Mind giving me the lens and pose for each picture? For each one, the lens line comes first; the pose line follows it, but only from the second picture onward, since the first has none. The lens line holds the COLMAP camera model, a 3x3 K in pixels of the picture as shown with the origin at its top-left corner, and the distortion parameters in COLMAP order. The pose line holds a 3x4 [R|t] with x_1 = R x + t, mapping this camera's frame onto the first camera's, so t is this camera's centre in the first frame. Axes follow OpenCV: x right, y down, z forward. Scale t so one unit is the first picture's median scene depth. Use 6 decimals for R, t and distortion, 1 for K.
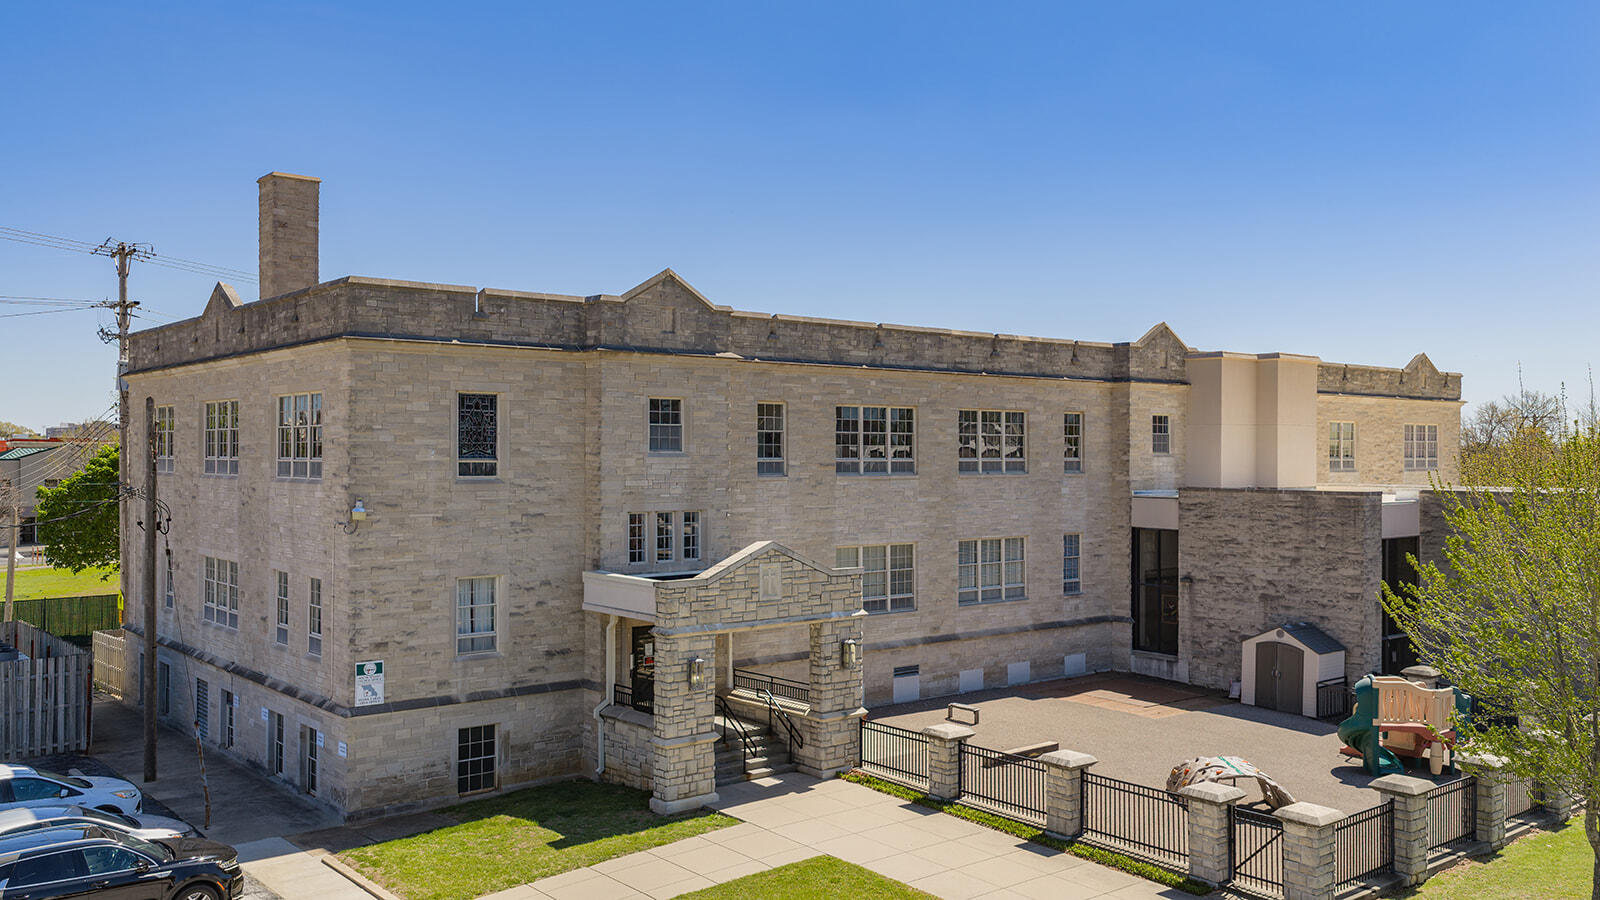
lens RADIAL K [[1352.8, 0, 796.4], [0, 1352.8, 450.2], [0, 0, 1]] dist [0.031503, -0.006843]
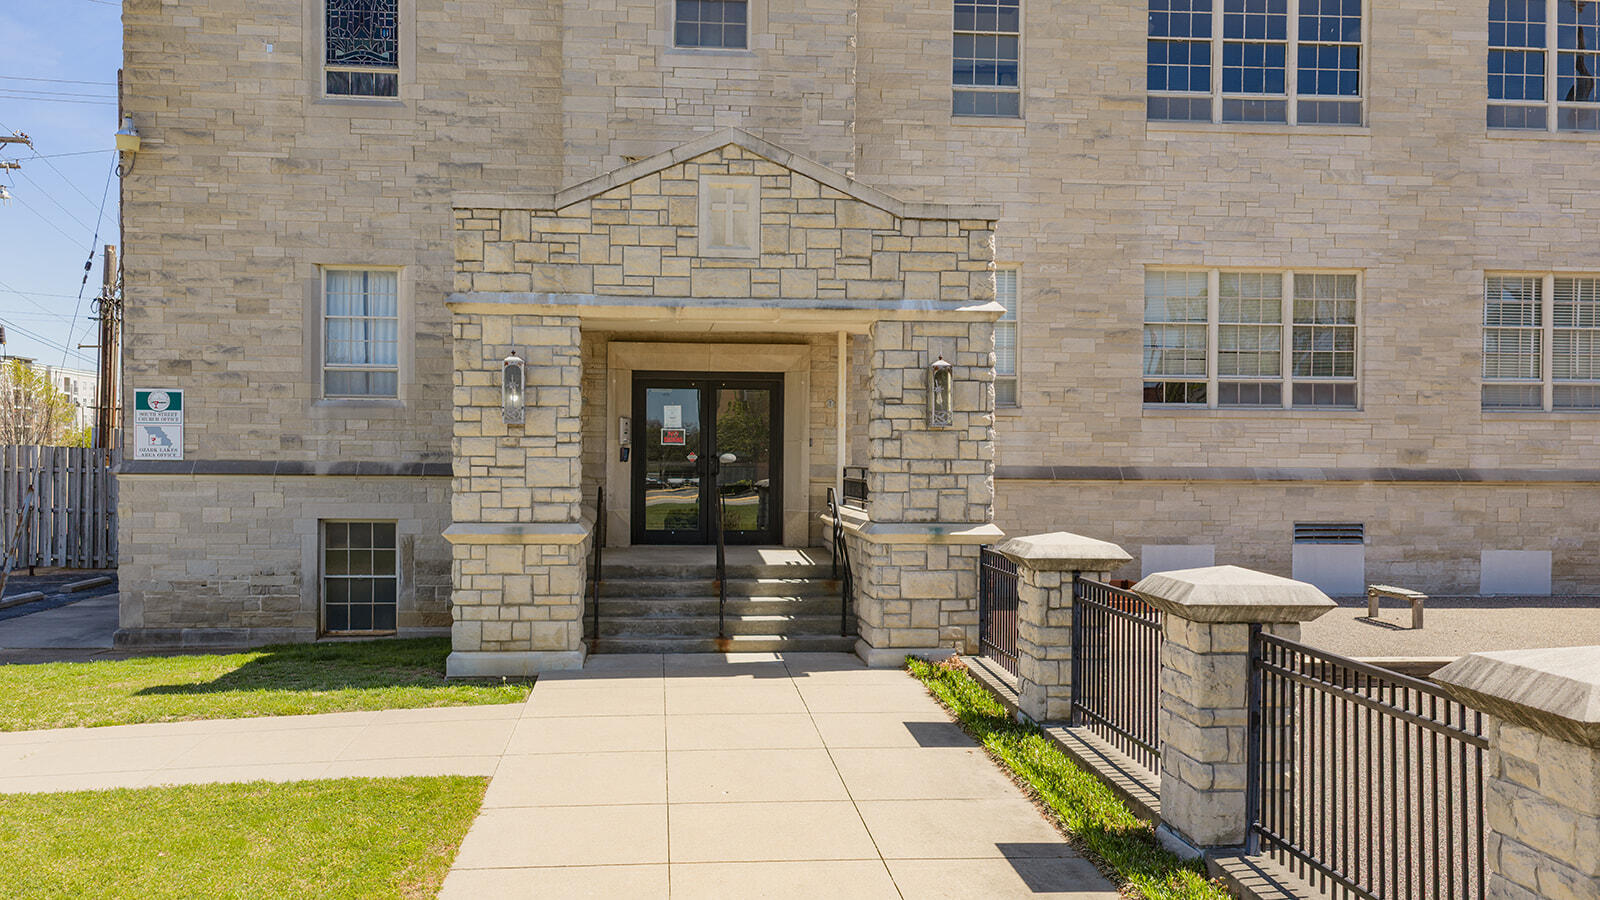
lens RADIAL K [[1352.8, 0, 807.8], [0, 1352.8, 485.3], [0, 0, 1]] dist [0.031503, -0.006843]
pose [[0.820101, 0.012634, -0.572079, 0.255917], [-0.006510, 0.999898, 0.012750, 0.175027], [0.572181, -0.006732, 0.820100, 0.613848]]
